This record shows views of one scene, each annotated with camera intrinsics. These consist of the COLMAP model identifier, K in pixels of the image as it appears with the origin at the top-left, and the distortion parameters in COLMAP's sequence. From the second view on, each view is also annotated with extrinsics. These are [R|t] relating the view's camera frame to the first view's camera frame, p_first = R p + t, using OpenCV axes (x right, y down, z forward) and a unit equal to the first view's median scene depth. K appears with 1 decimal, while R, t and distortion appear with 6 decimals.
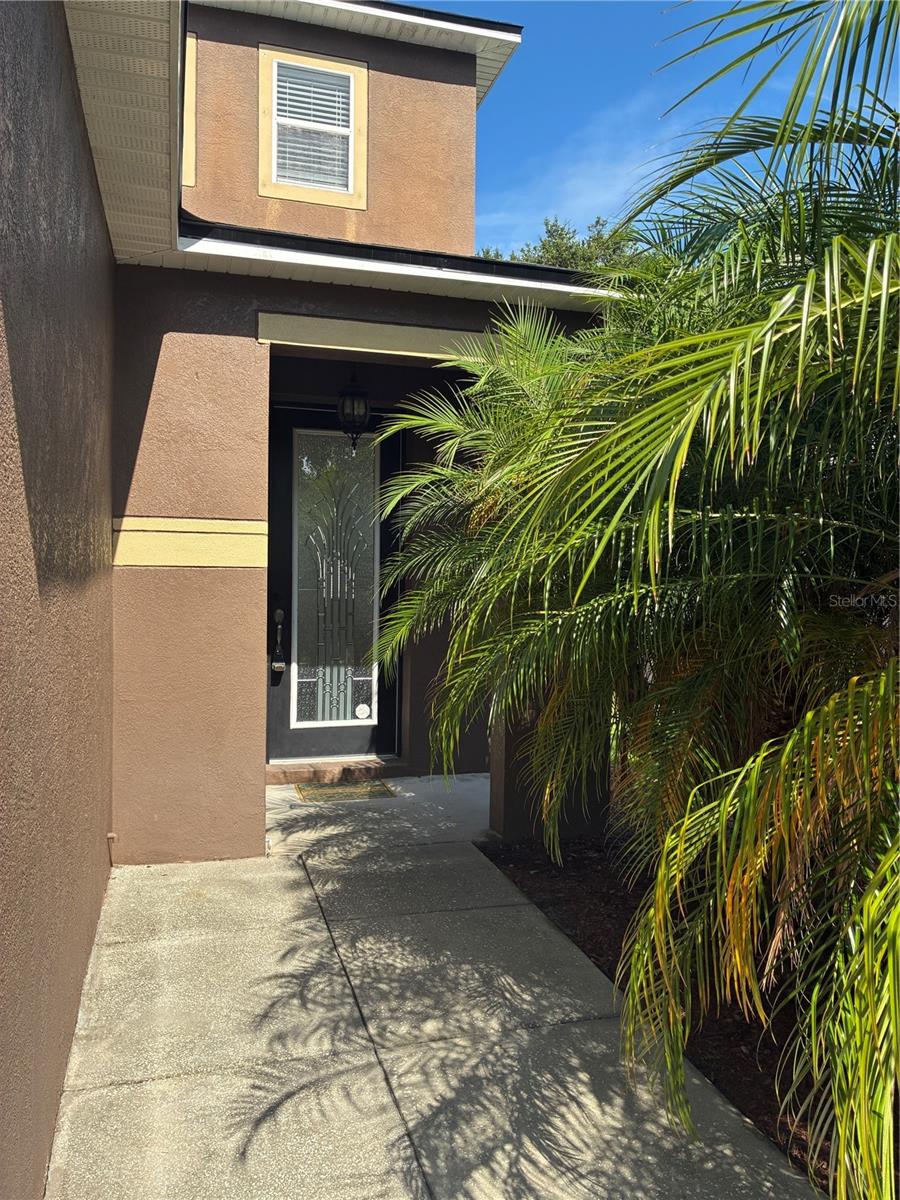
lens RADIAL K [[923.2, 0, 455.2], [0, 923.2, 591.8], [0, 0, 1]] dist [0.046944, -0.059162]
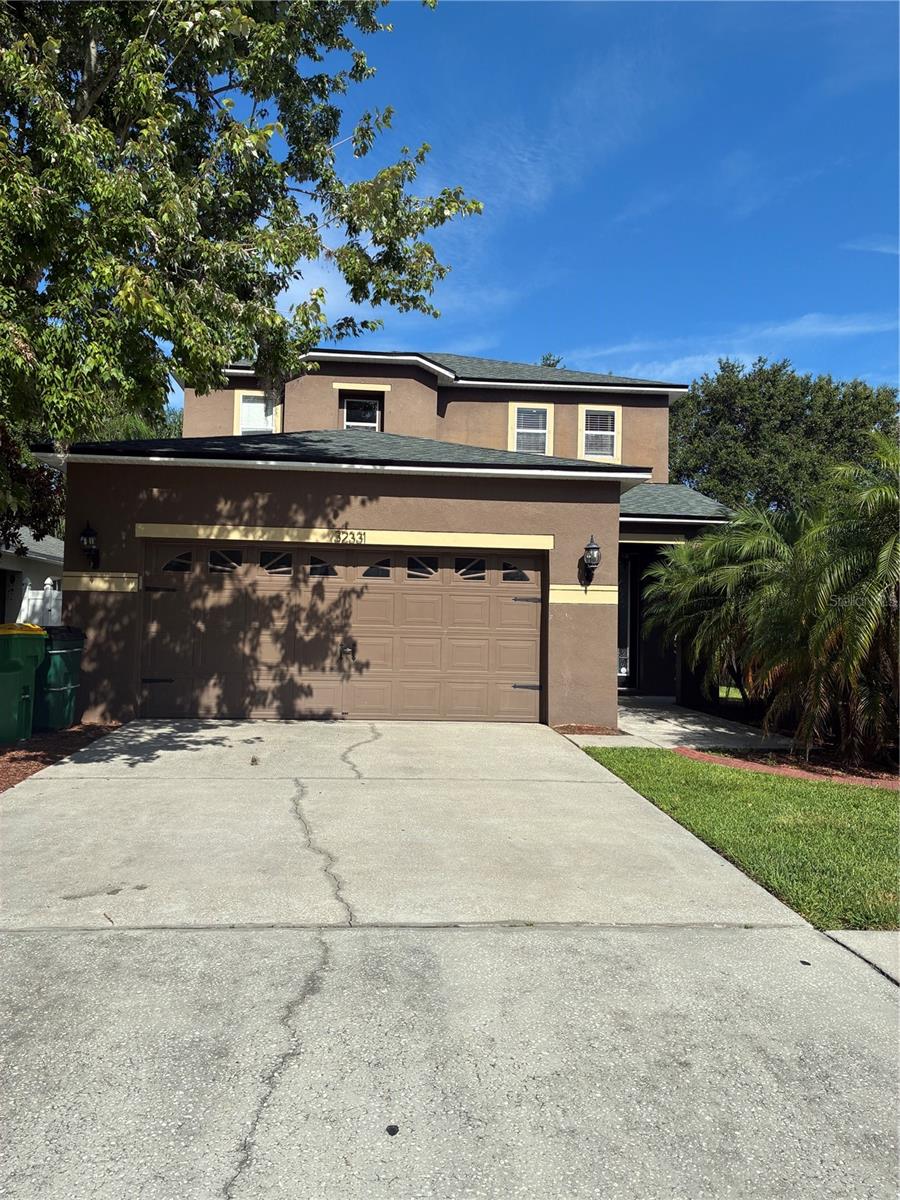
lens RADIAL K [[923.2, 0, 455.2], [0, 923.2, 591.8], [0, 0, 1]] dist [0.046944, -0.059162]
pose [[0.980411, -0.001488, -0.196958, -0.045689], [-0.011849, 0.997715, -0.066516, 0.078257], [0.196607, 0.067547, 0.978153, -1.381802]]
